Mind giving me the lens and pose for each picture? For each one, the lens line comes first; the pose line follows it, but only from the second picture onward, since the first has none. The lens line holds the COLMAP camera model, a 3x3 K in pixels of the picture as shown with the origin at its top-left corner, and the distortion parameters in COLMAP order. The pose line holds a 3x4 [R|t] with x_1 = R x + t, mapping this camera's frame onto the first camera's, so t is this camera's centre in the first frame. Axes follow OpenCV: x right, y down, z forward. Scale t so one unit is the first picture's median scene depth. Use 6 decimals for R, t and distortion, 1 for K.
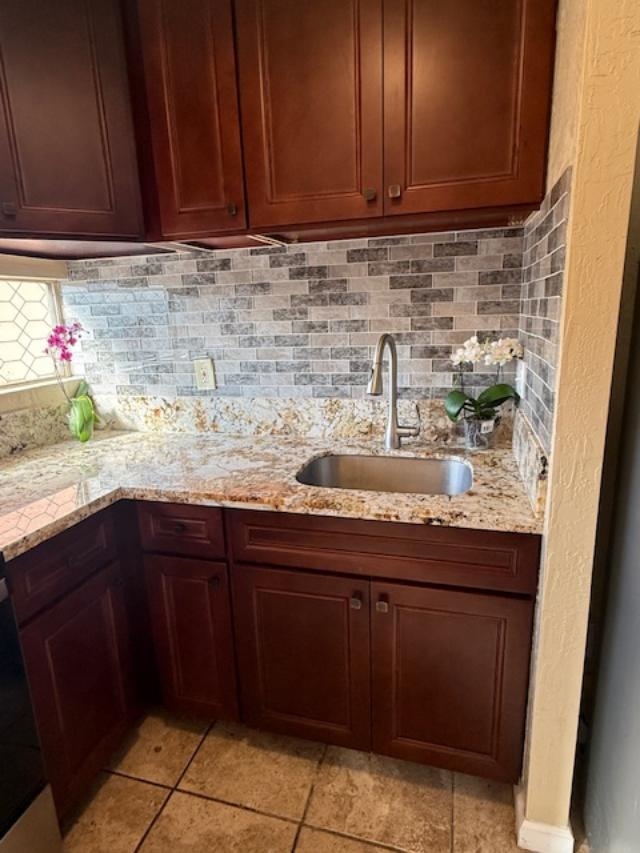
lens RADIAL K [[485.7, 0, 322.4], [0, 485.7, 427.2], [0, 0, 1]] dist [0.002484, -0.002580]
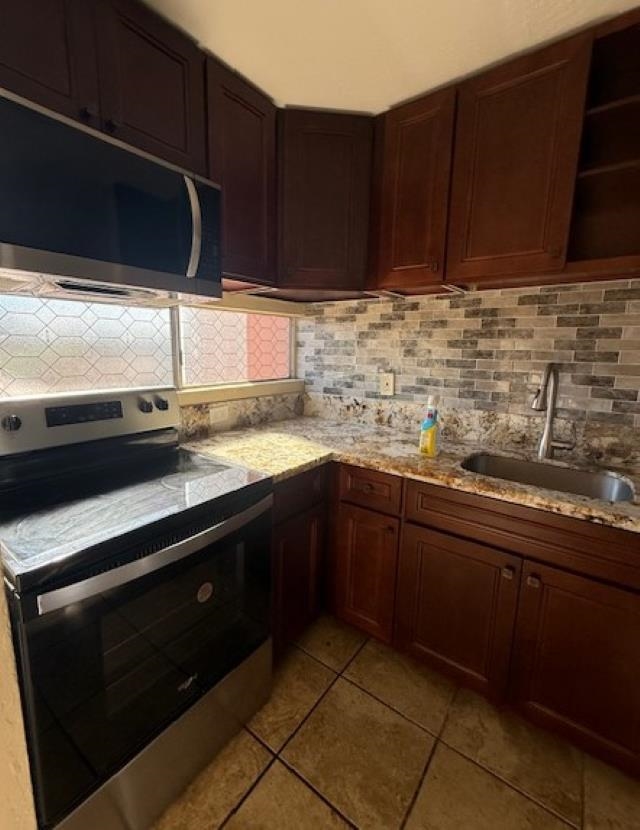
lens RADIAL K [[374.1, 0, 294.4], [0, 374.1, 406.6], [0, 0, 1]] dist [0.001271, 0.000288]
pose [[0.921029, 0.108049, -0.374206, -0.092261], [-0.133606, 0.990103, -0.042959, 0.041549], [0.365861, 0.089563, 0.926350, -0.092490]]
